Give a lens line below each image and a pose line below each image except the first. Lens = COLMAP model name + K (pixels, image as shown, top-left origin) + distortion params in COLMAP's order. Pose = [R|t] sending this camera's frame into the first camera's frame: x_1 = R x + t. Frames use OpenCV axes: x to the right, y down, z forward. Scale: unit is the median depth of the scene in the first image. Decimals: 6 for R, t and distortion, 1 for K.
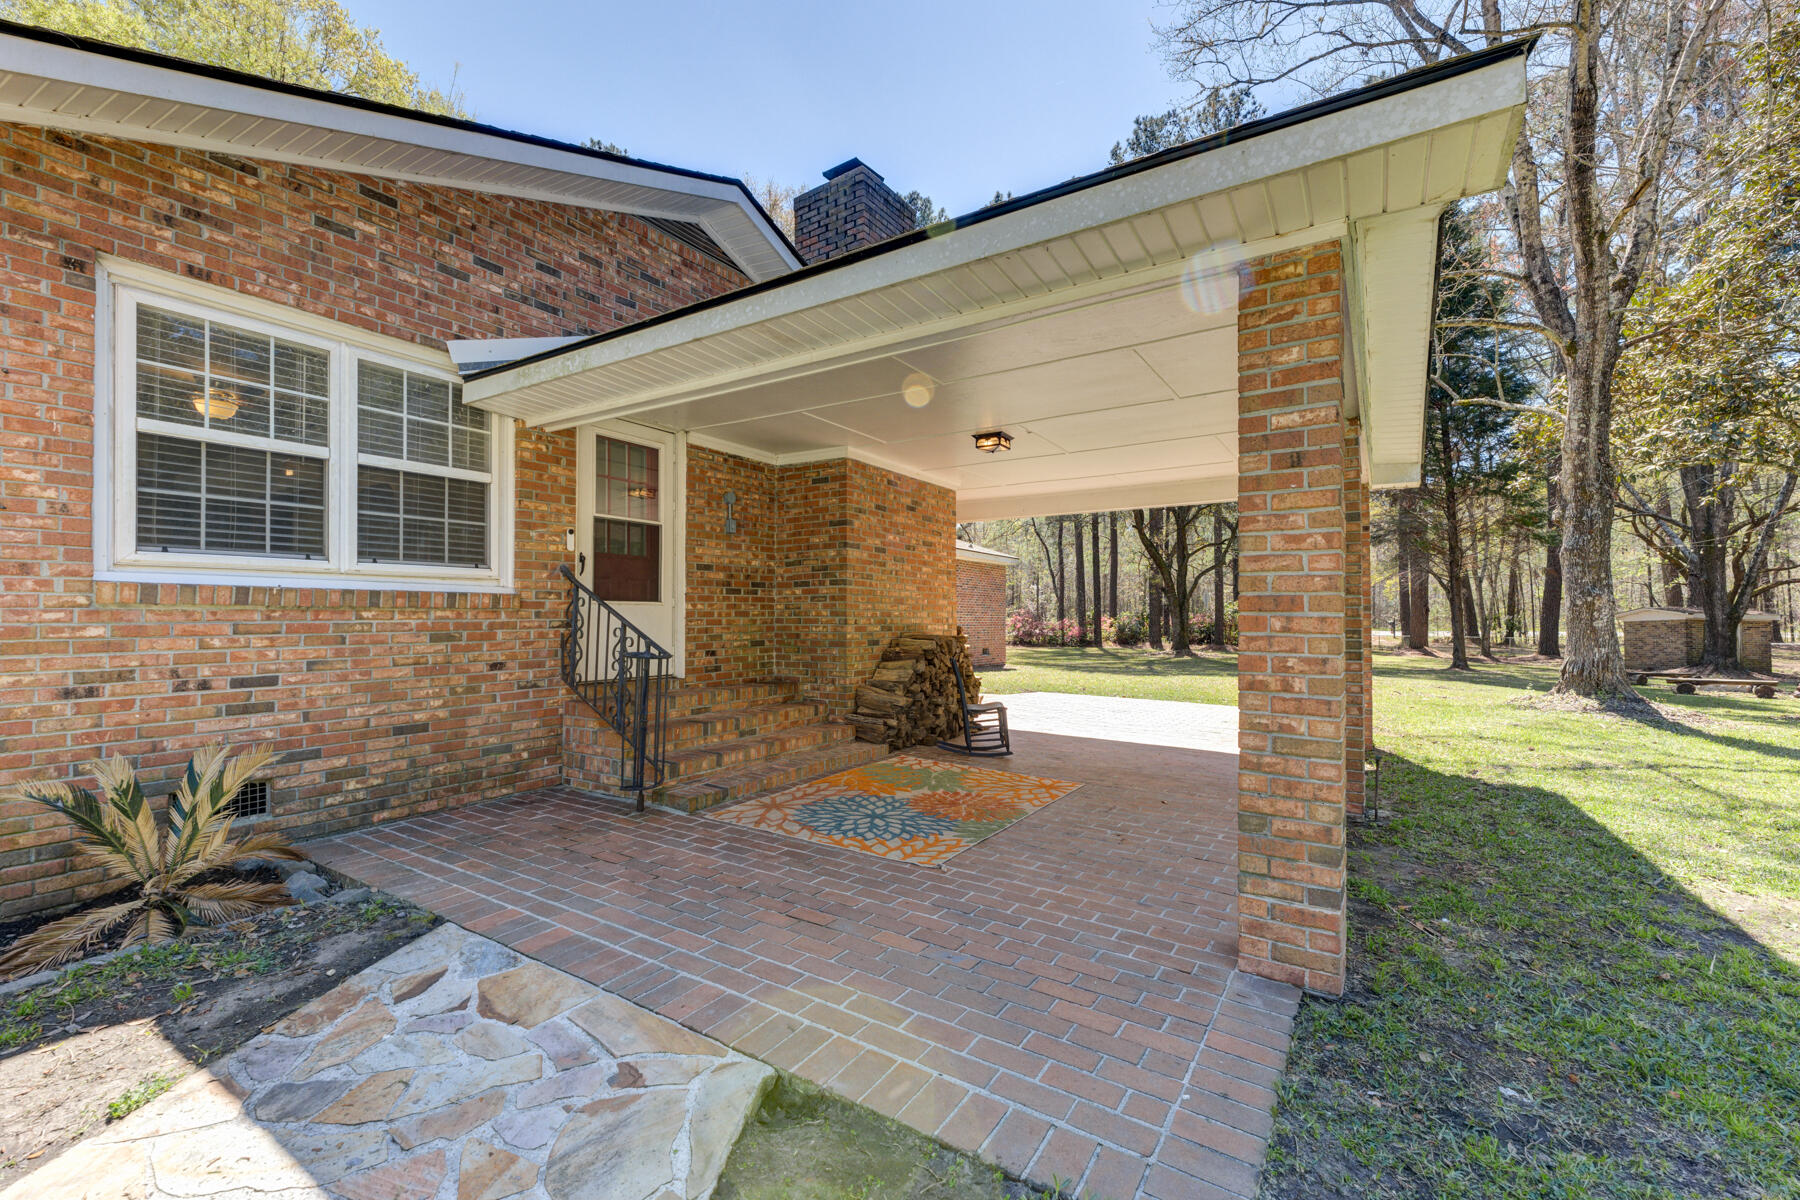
lens RADIAL K [[750.8, 0, 893.9], [0, 750.8, 602.9], [0, 0, 1]] dist [0.002579, 0.000095]
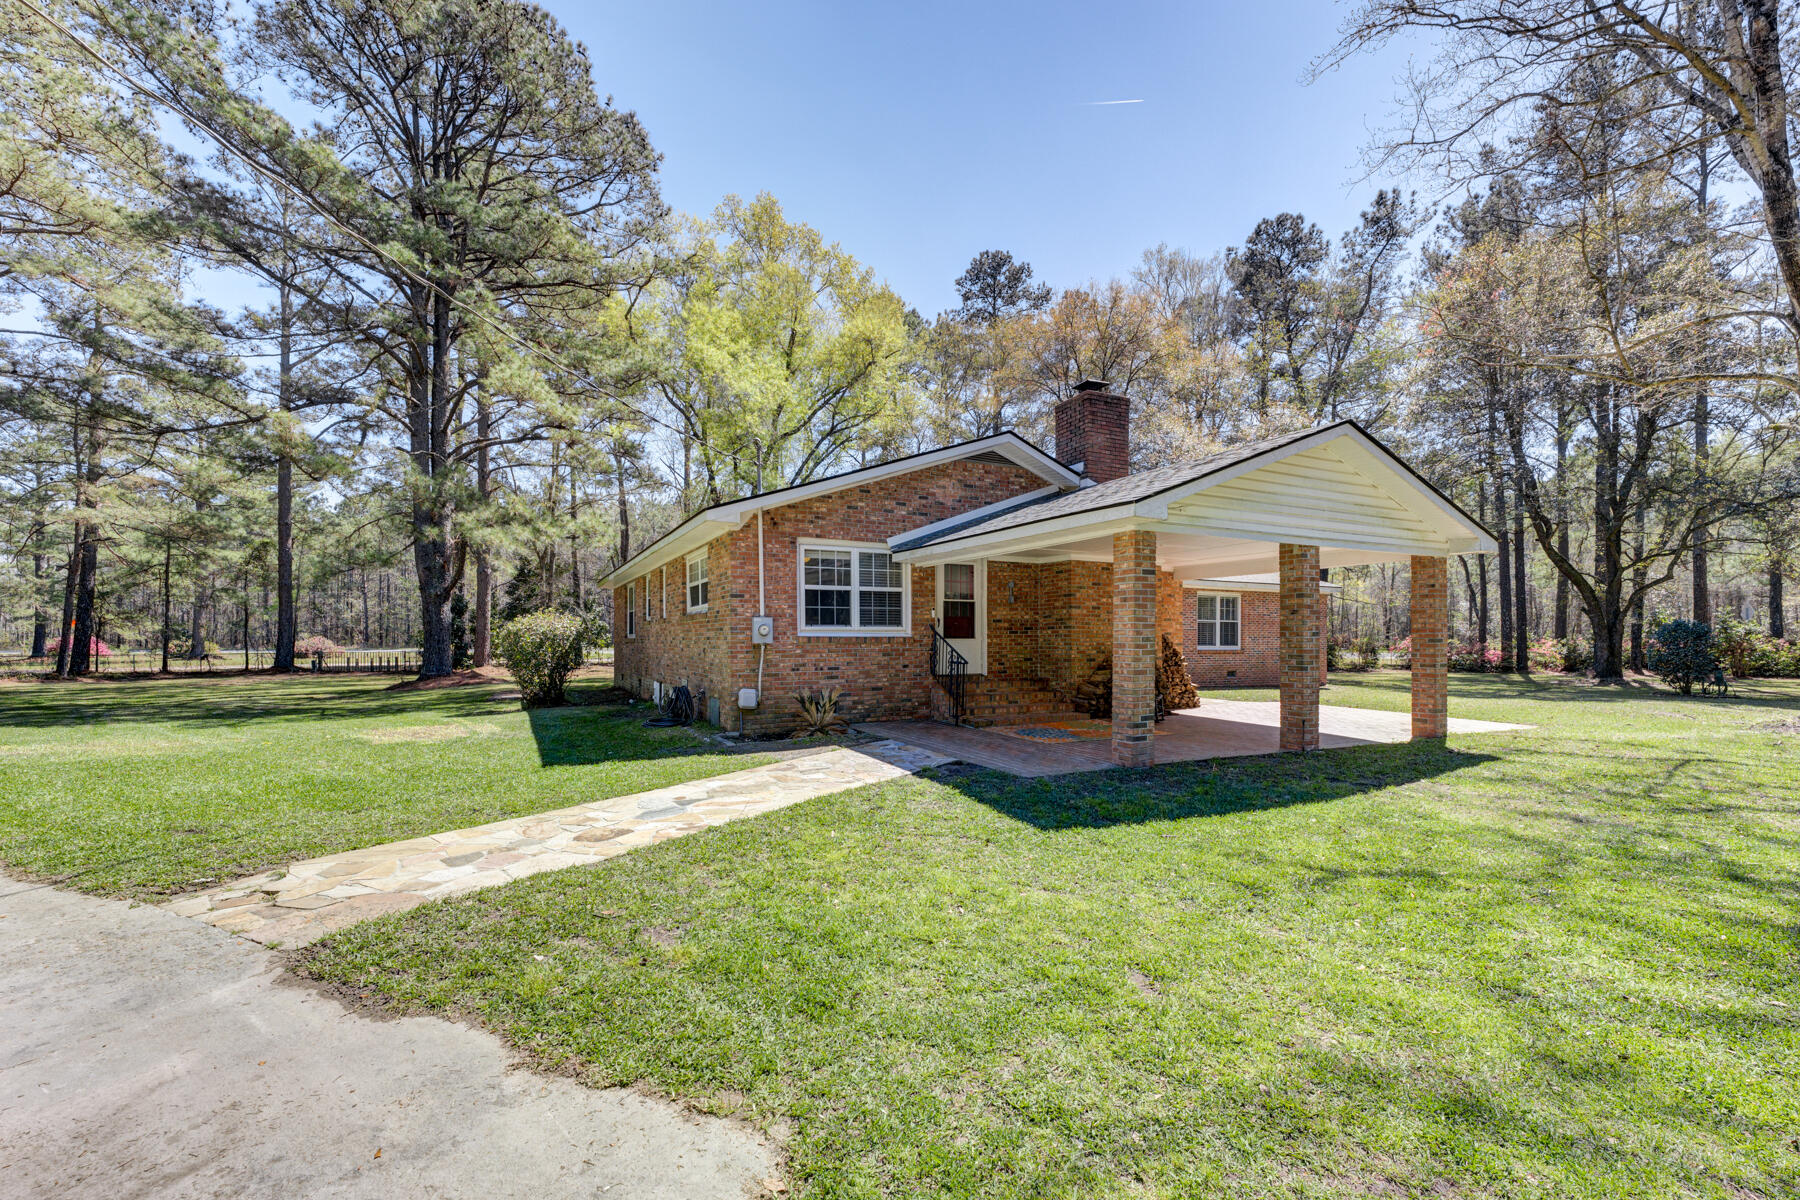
lens RADIAL K [[740.2, 0, 898.1], [0, 740.2, 611.3], [0, 0, 1]] dist [-0.001593, -0.000020]
pose [[0.872681, -0.019309, -0.487908, 0.629863], [0.010529, 0.999730, -0.020733, -0.045424], [0.488177, 0.012956, 0.872649, -1.116769]]
